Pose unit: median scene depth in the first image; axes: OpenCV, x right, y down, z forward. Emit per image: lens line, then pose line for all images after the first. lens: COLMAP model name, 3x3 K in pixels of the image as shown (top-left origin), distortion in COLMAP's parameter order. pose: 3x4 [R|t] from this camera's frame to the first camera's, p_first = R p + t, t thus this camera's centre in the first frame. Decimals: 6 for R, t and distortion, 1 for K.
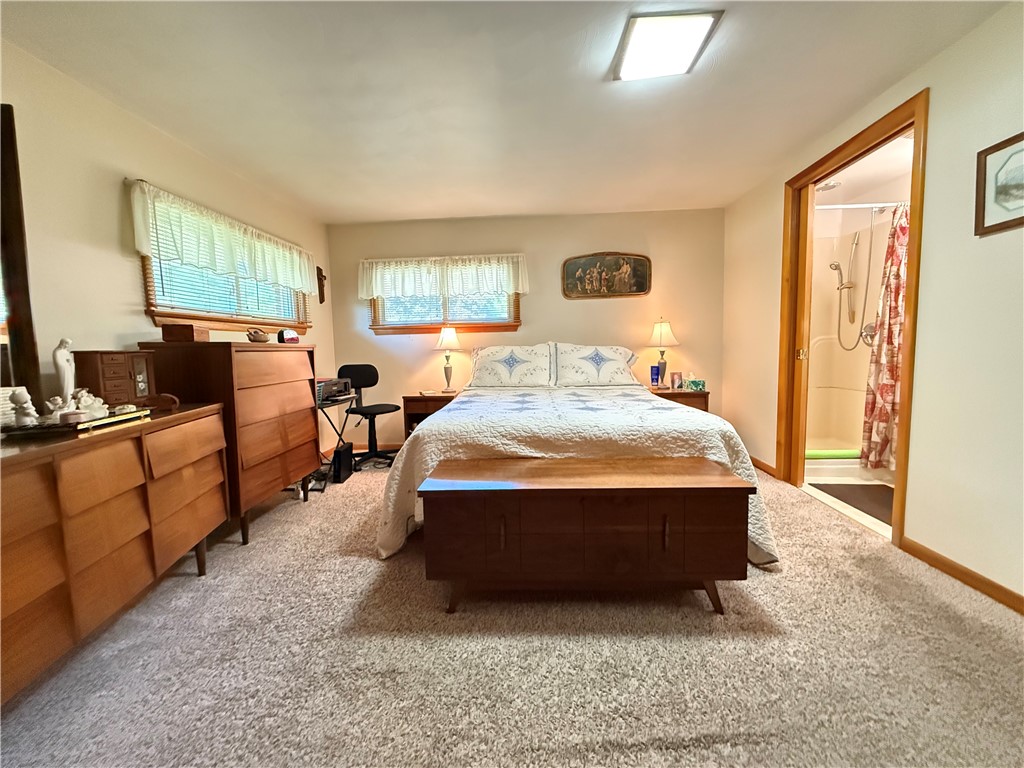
lens RADIAL K [[410.6, 0, 513.2], [0, 410.6, 383.4], [0, 0, 1]] dist [0.002362, -0.001011]
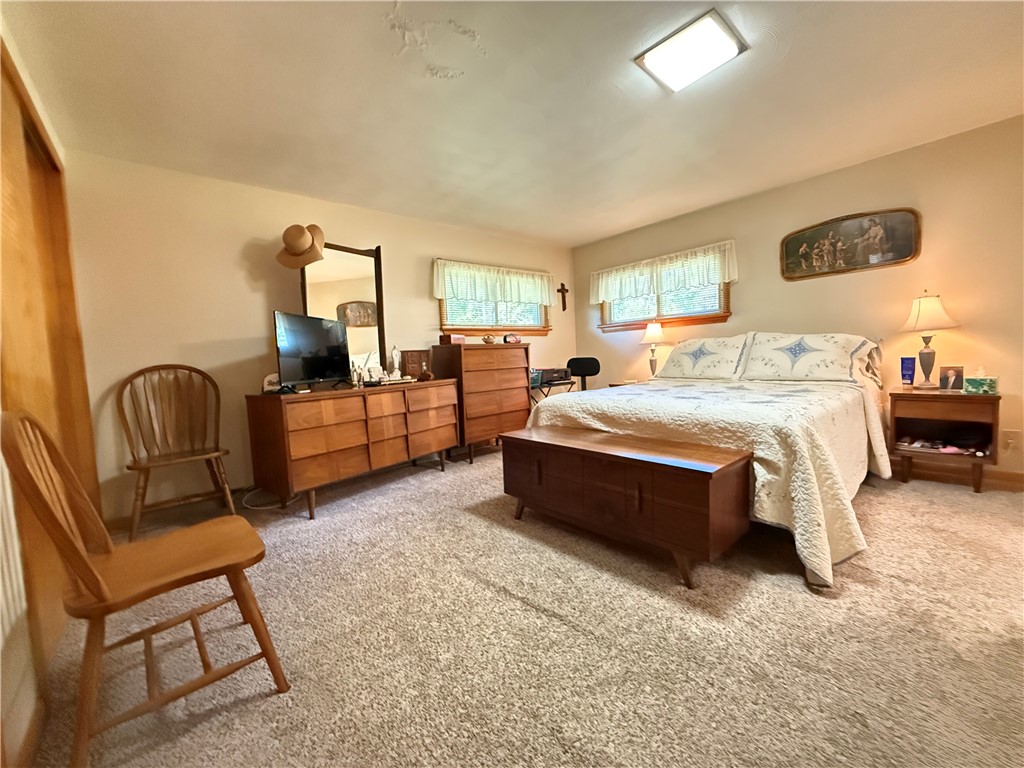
lens RADIAL K [[410.6, 0, 510.0], [0, 410.6, 383.8], [0, 0, 1]] dist [0.002362, -0.001011]
pose [[0.692200, 0.041533, -0.720509, 0.708235], [-0.031911, 0.999128, 0.026936, 0.014767], [0.721000, 0.004347, 0.692922, -0.055404]]
